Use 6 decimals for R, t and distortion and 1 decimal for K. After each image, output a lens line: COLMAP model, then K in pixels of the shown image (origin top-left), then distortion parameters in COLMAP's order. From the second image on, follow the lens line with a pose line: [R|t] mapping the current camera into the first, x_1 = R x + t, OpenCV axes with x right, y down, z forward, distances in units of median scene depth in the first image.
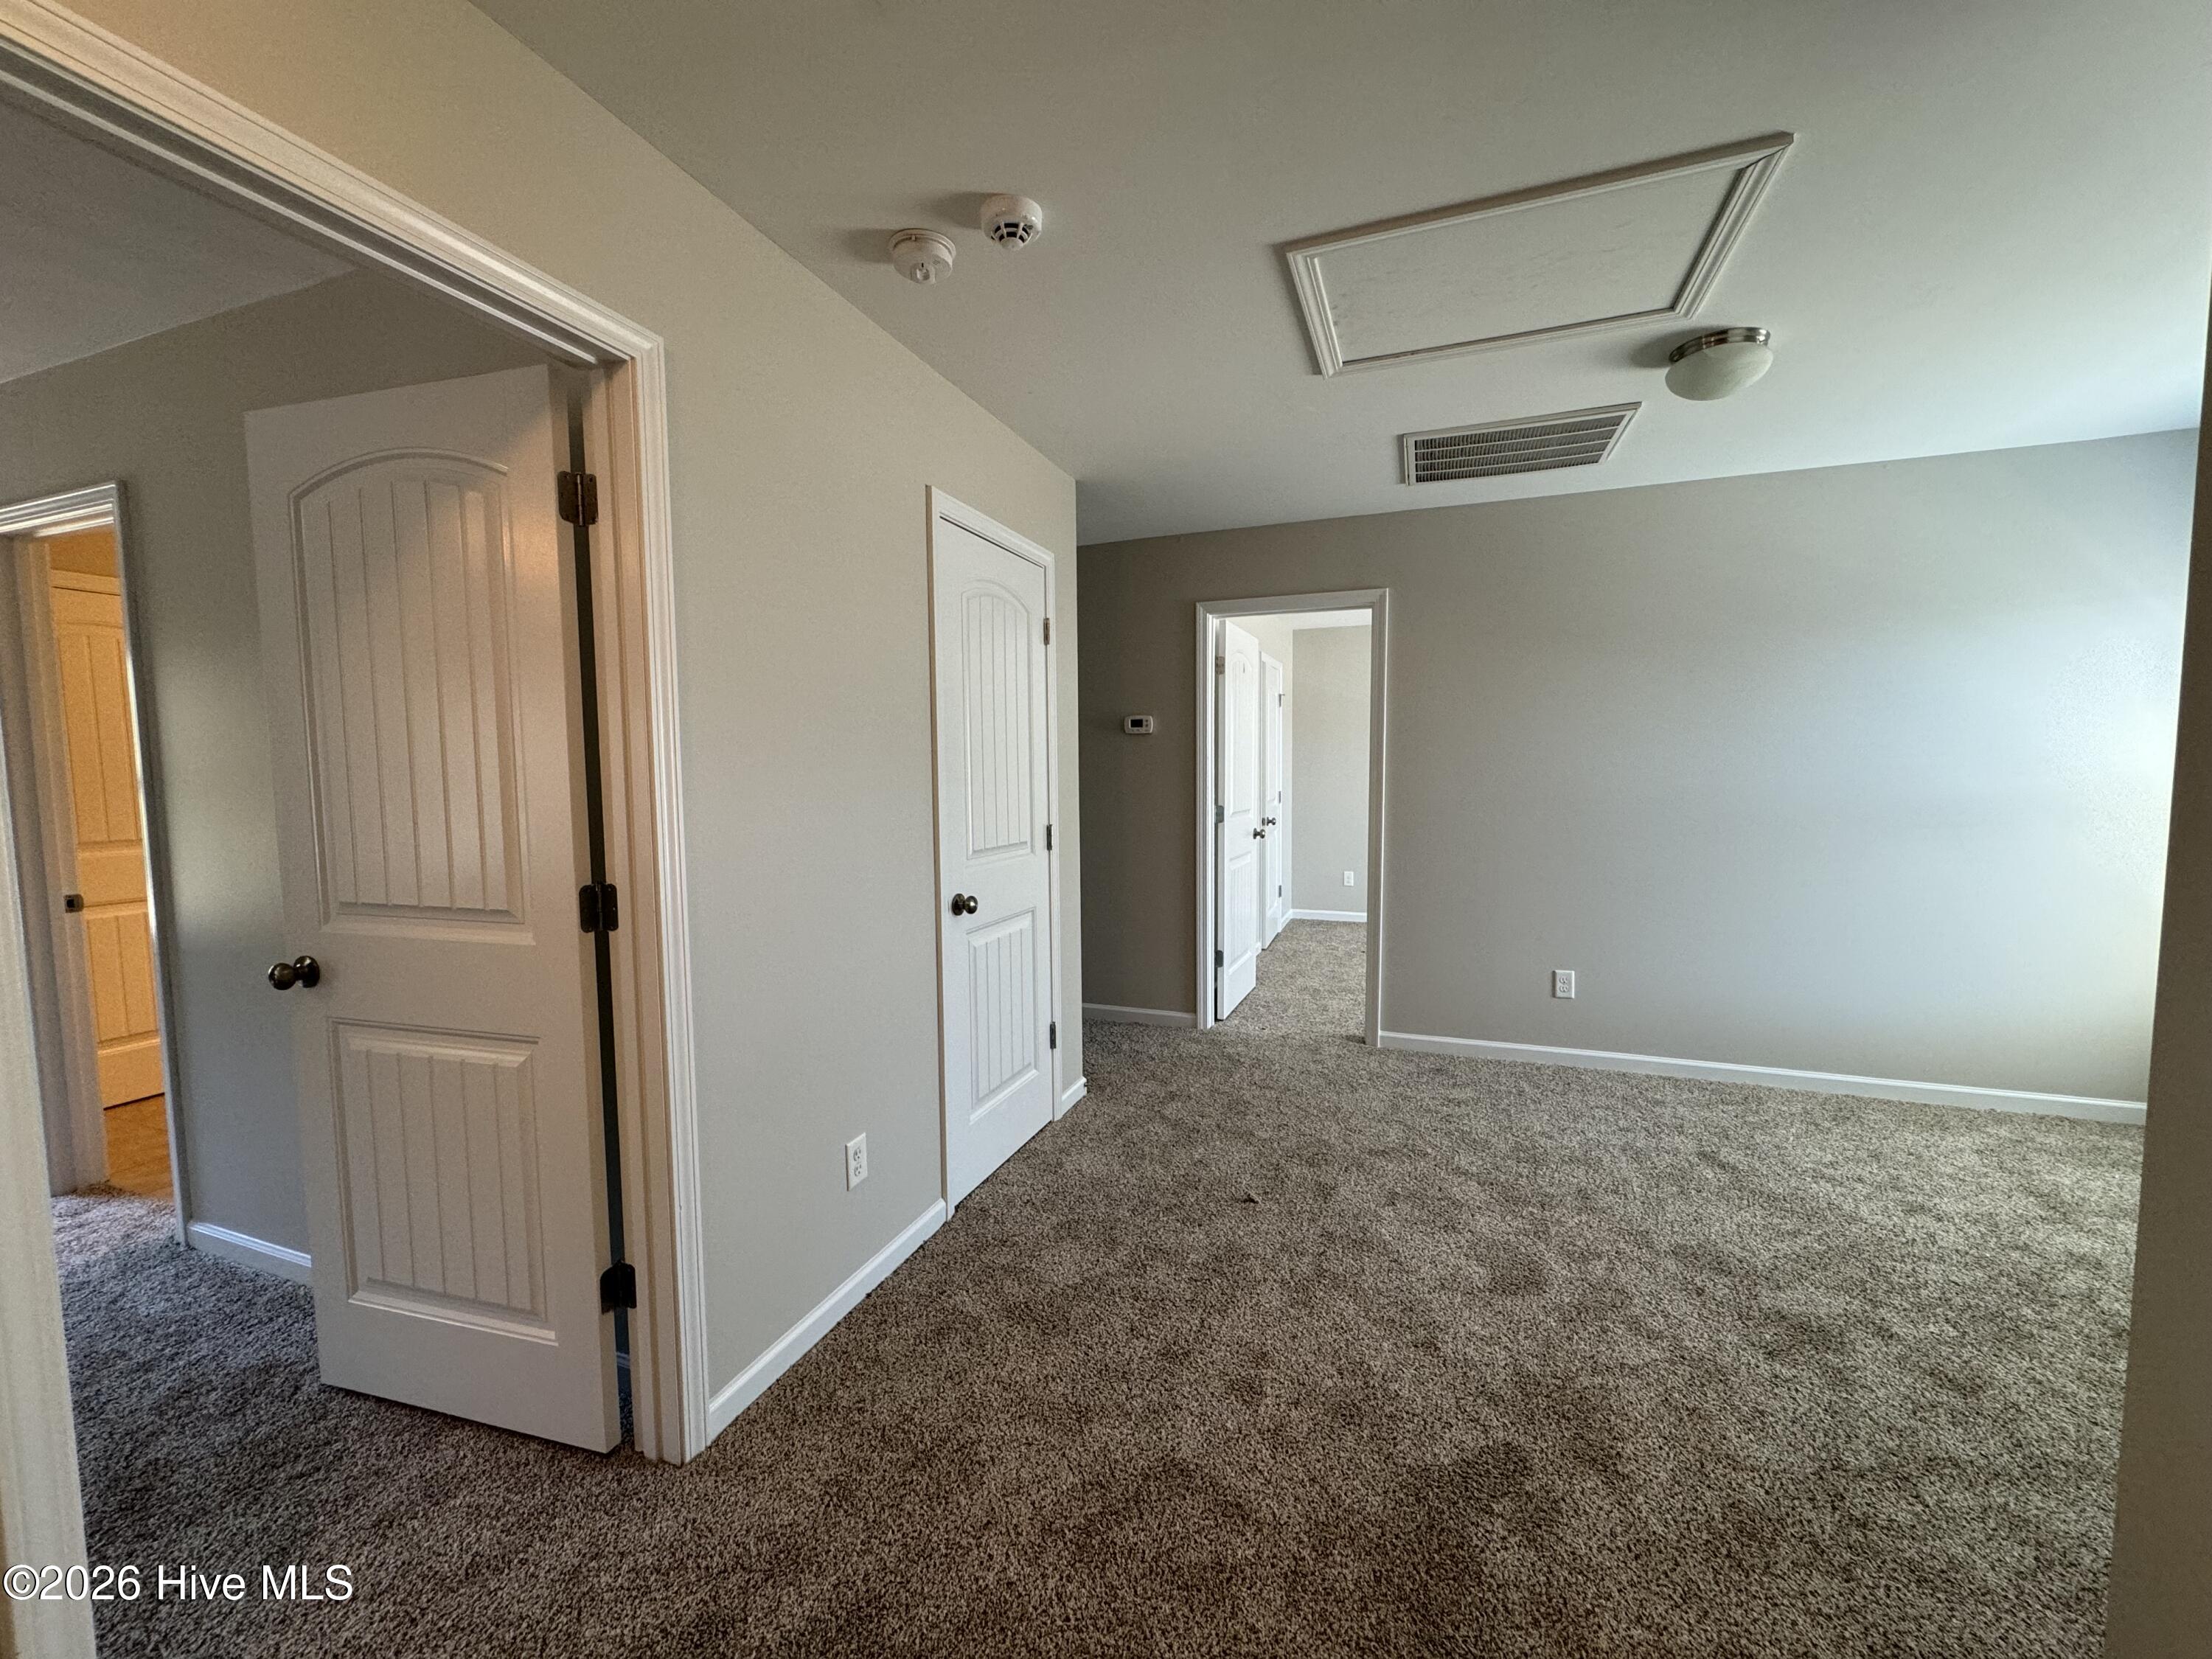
lens RADIAL K [[880.0, 0, 1105.1], [0, 880.0, 833.6], [0, 0, 1]] dist [-0.002870, 0.000021]
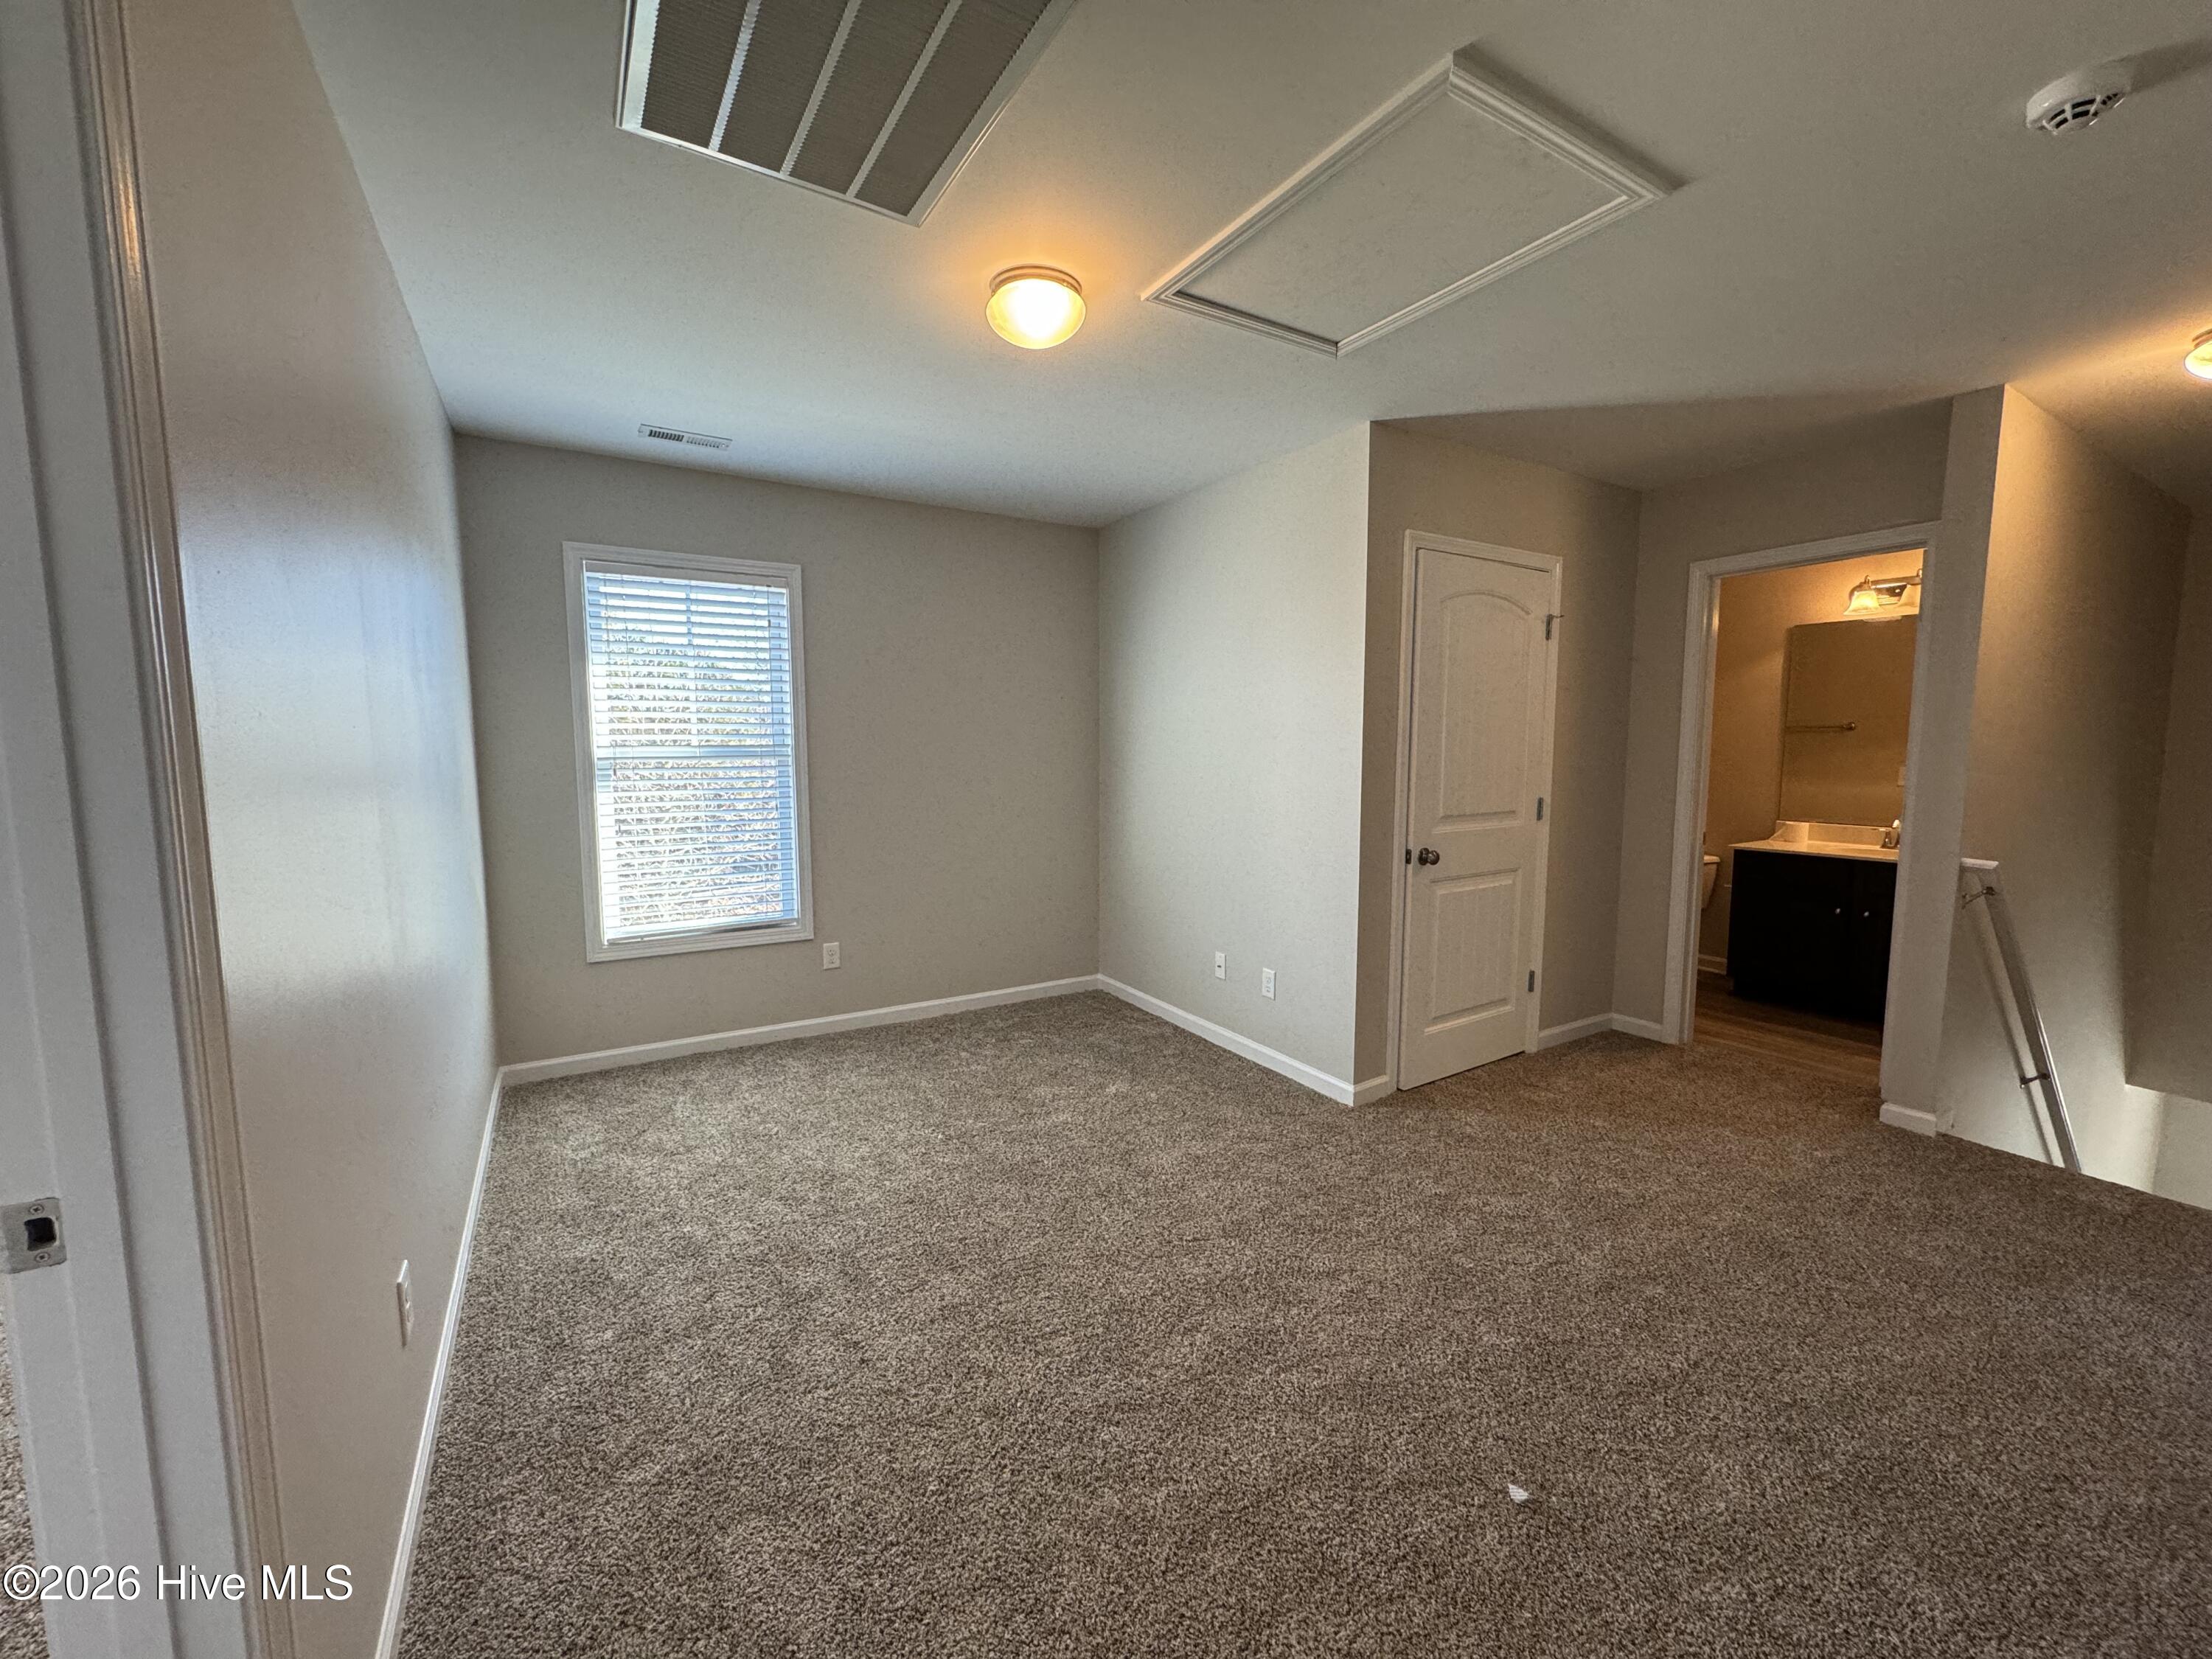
lens RADIAL K [[876.6, 0, 1097.8], [0, 876.6, 832.5], [0, 0, 1]] dist [-0.002868, -0.000296]
pose [[-0.787751, -0.052479, 0.613754, 0.053370], [0.054253, 0.986582, 0.153990, -0.106145], [-0.613600, 0.154604, -0.774334, 1.383471]]
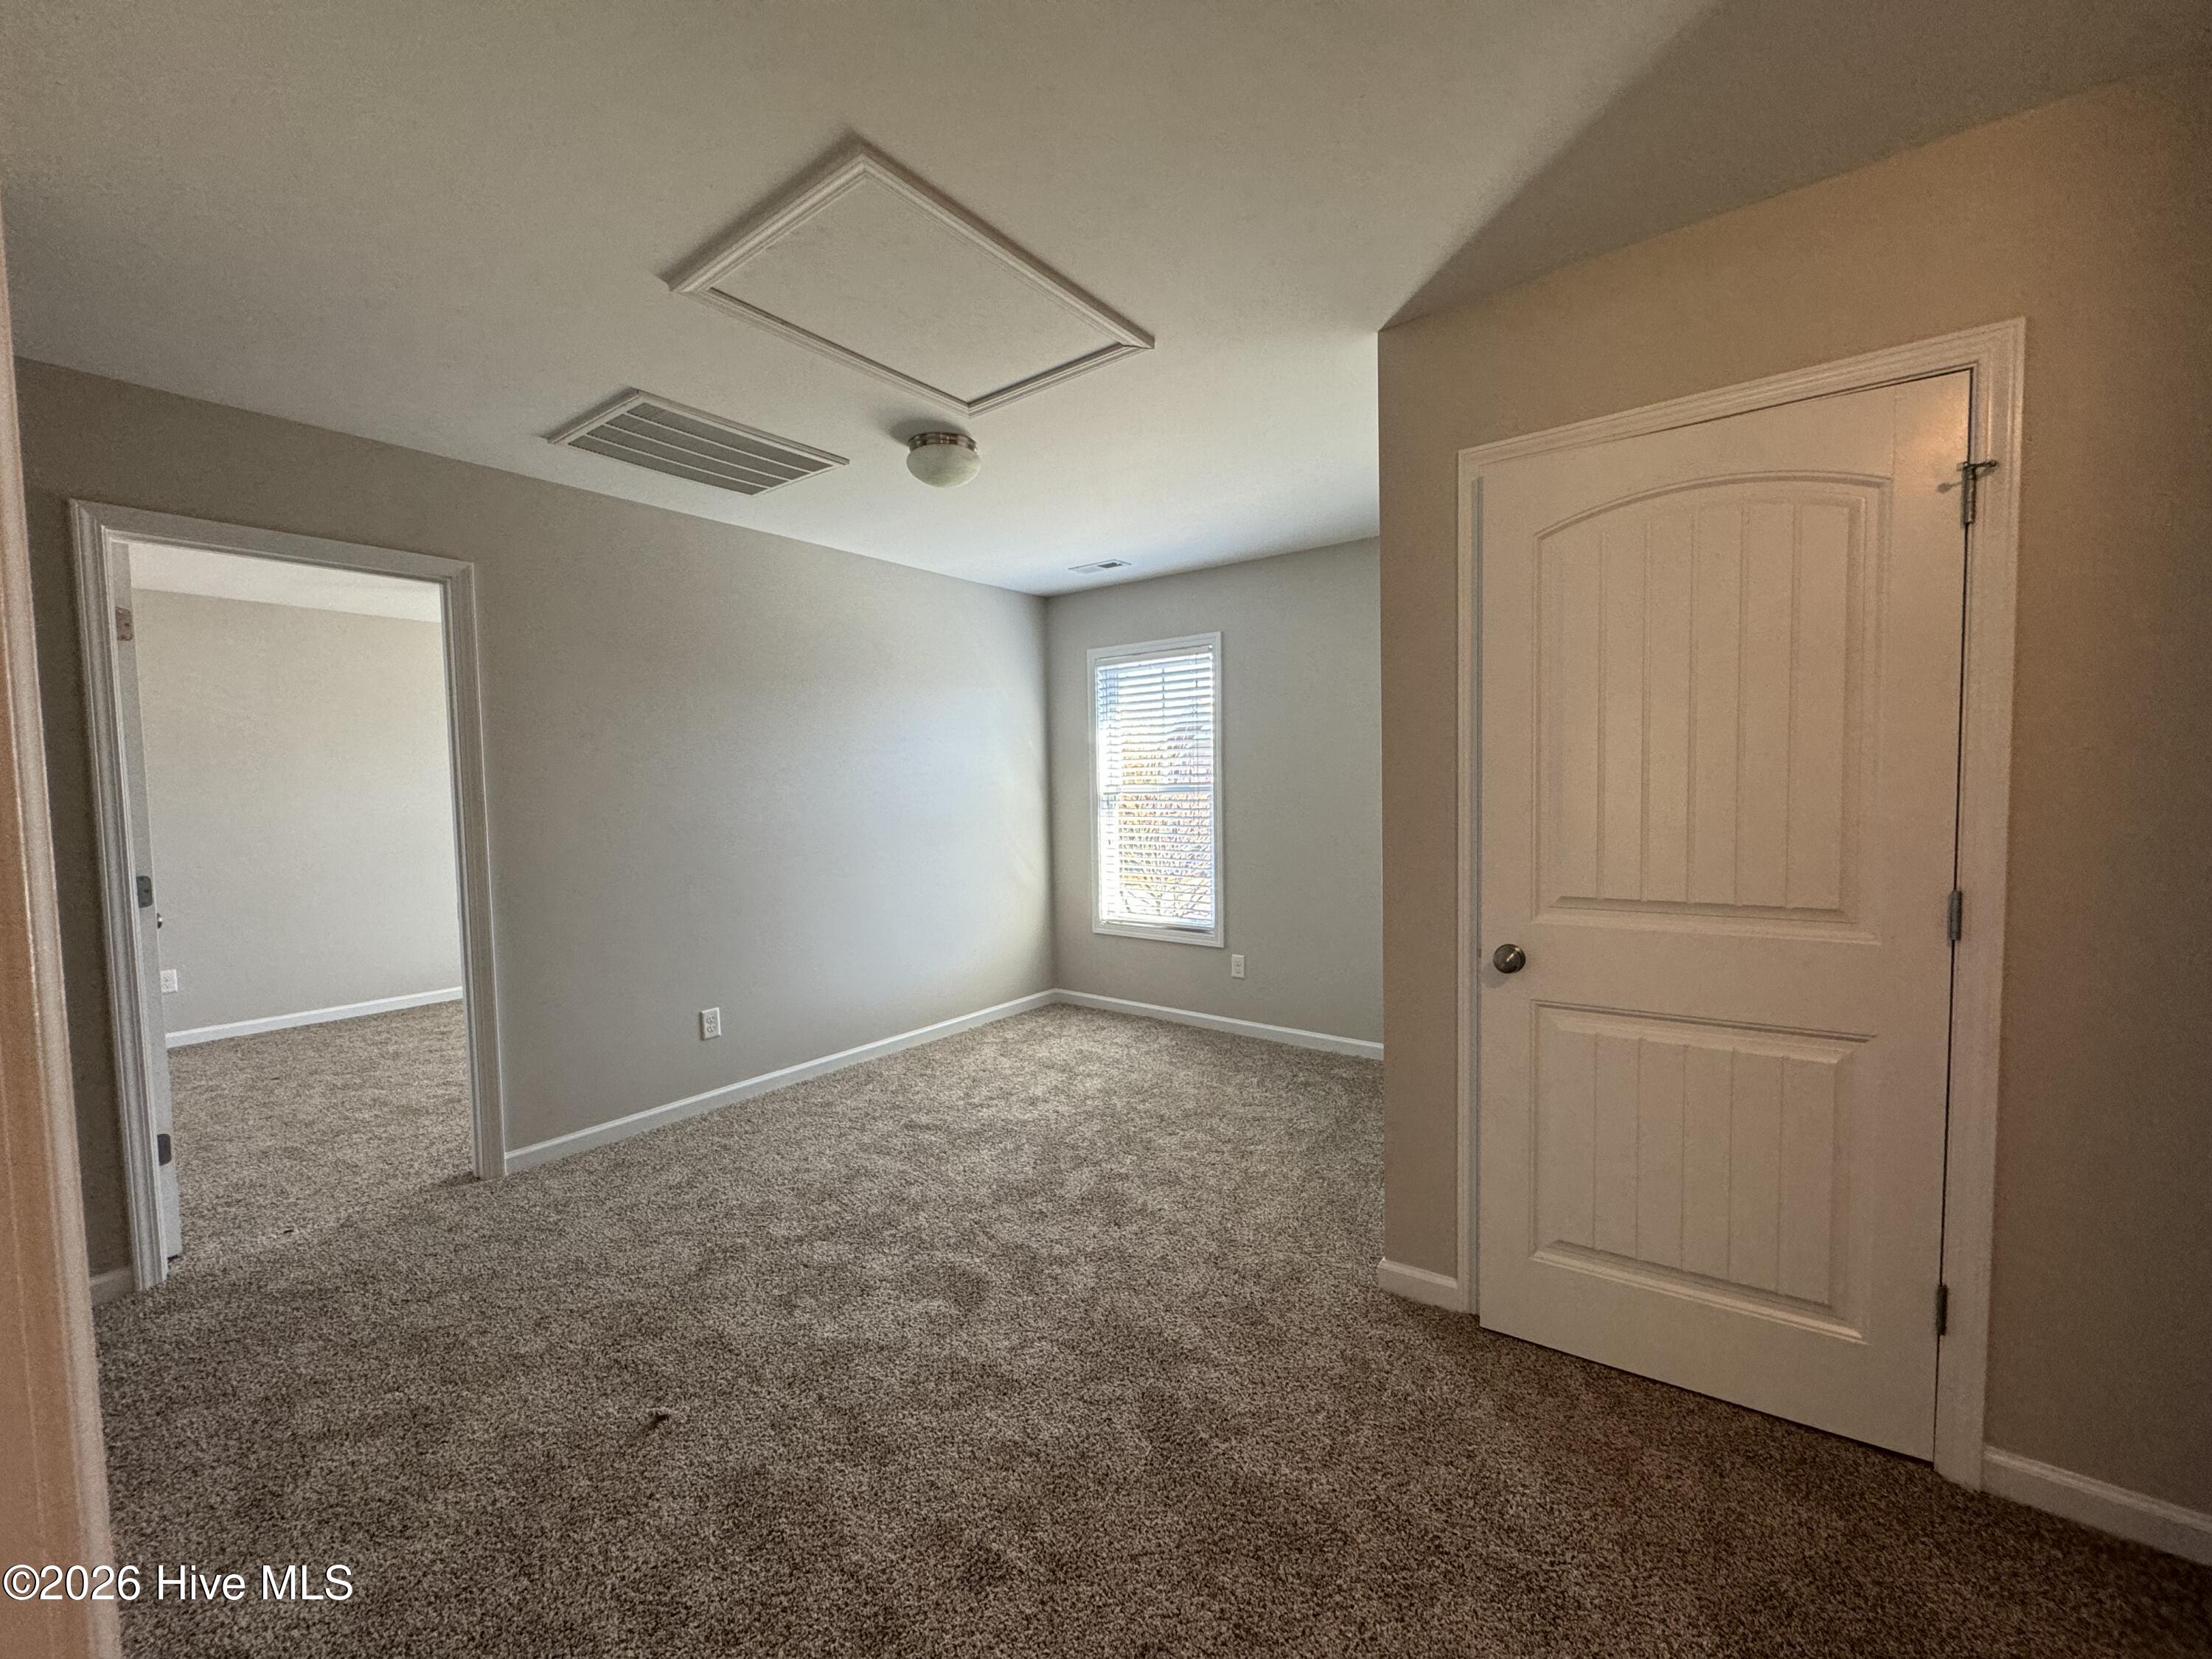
lens RADIAL K [[880.0, 0, 1105.1], [0, 880.0, 833.6], [0, 0, 1]] dist [-0.002870, 0.000021]
pose [[0.286209, -0.051044, 0.956807, -0.333716], [0.090768, 0.995534, 0.025959, -0.026229], [-0.953858, 0.079417, 0.289564, 0.380604]]
